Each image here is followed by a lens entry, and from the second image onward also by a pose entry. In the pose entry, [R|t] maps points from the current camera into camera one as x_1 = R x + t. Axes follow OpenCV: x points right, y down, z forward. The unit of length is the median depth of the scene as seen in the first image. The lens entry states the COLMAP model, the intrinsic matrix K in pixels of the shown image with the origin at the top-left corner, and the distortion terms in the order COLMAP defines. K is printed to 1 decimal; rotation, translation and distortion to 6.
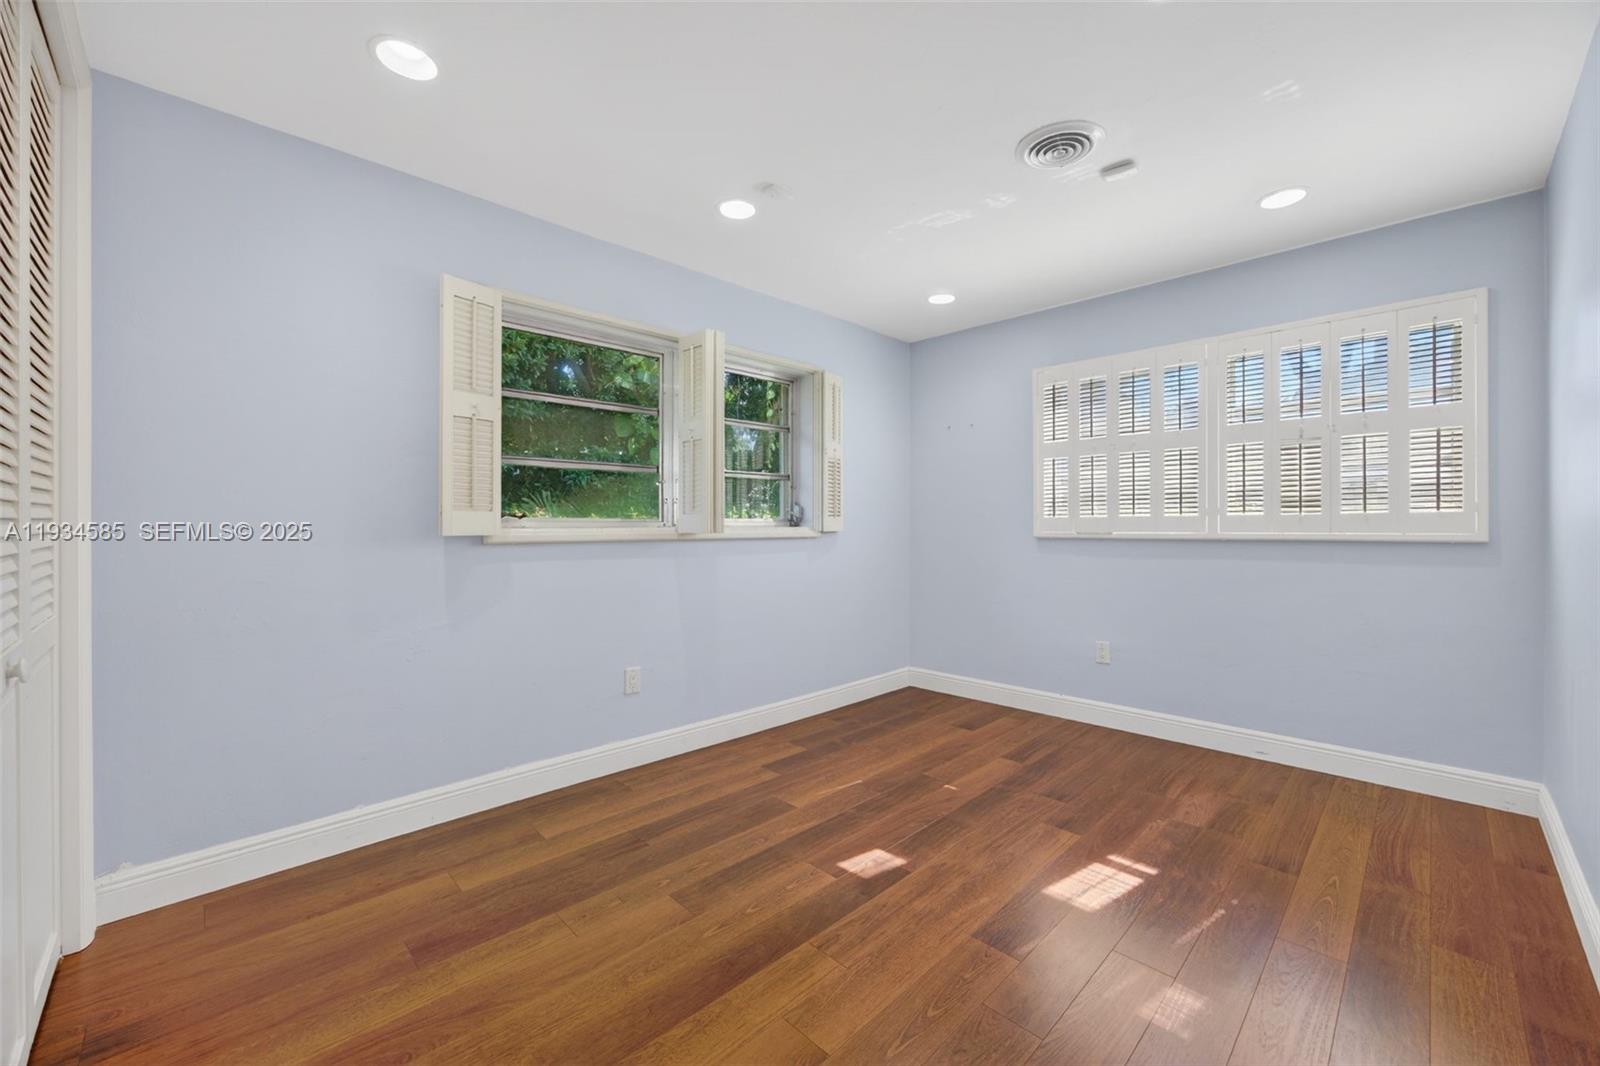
lens RADIAL K [[615.3, 0, 808.2], [0, 615.3, 530.9], [0, 0, 1]] dist [-0.029480, 0.009867]
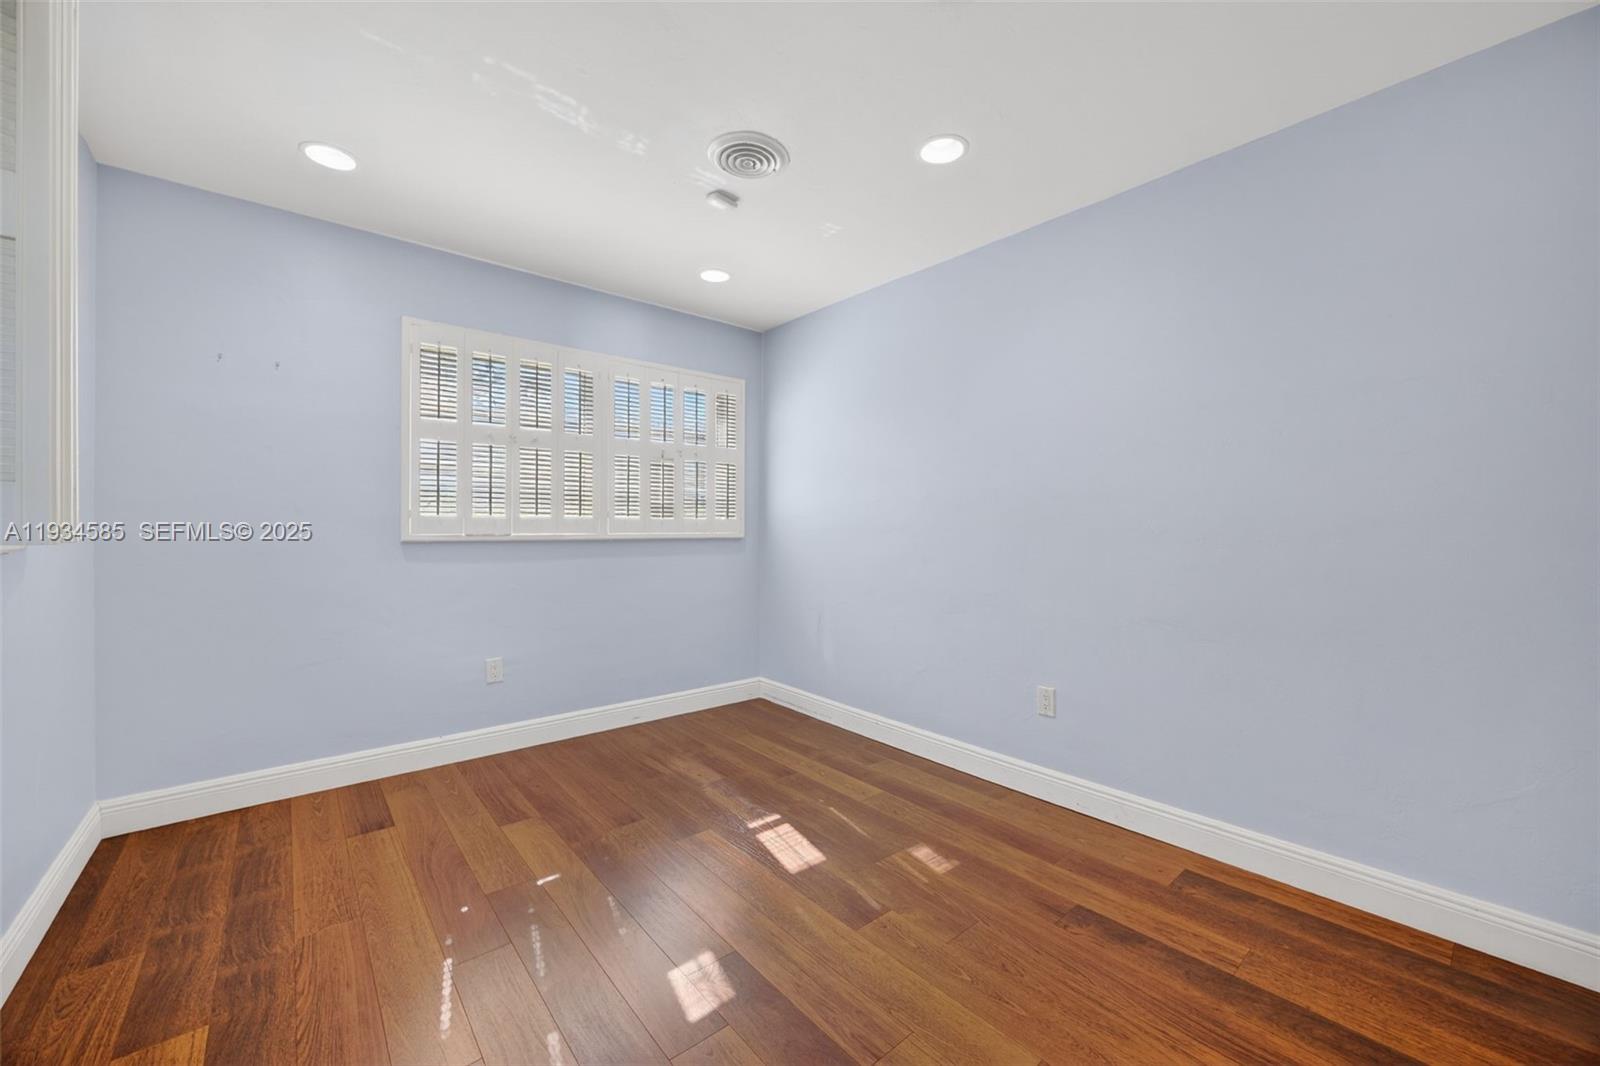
lens RADIAL K [[630.6, 0, 793.7], [0, 630.6, 535.0], [0, 0, 1]] dist [-0.025682, 0.011275]
pose [[0.085853, -0.007481, 0.996280, -0.505529], [0.002135, 0.999971, 0.007325, -0.002015], [-0.996306, 0.001498, 0.085866, 0.658287]]
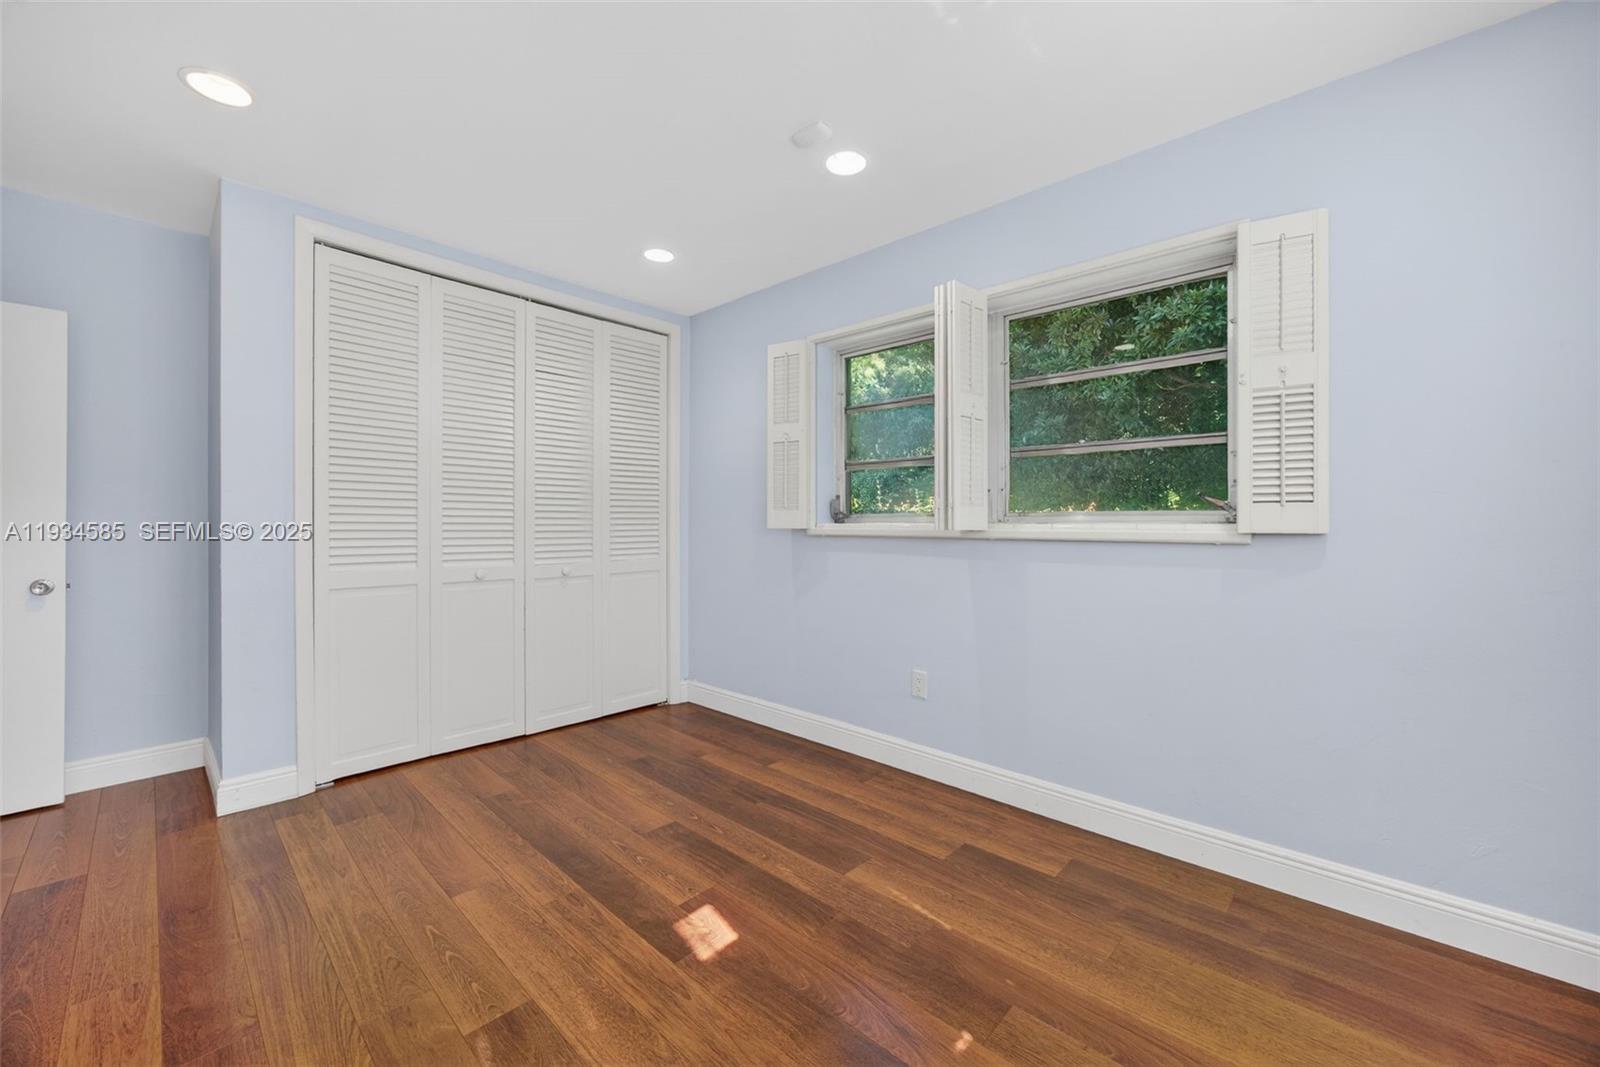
lens RADIAL K [[615.3, 0, 808.2], [0, 615.3, 531.4], [0, 0, 1]] dist [-0.029480, 0.009867]
pose [[0.061617, 0.014656, -0.997992, 0.736347], [-0.008972, 0.999860, 0.014130, -0.005415], [0.998060, 0.008084, 0.061740, 0.865692]]
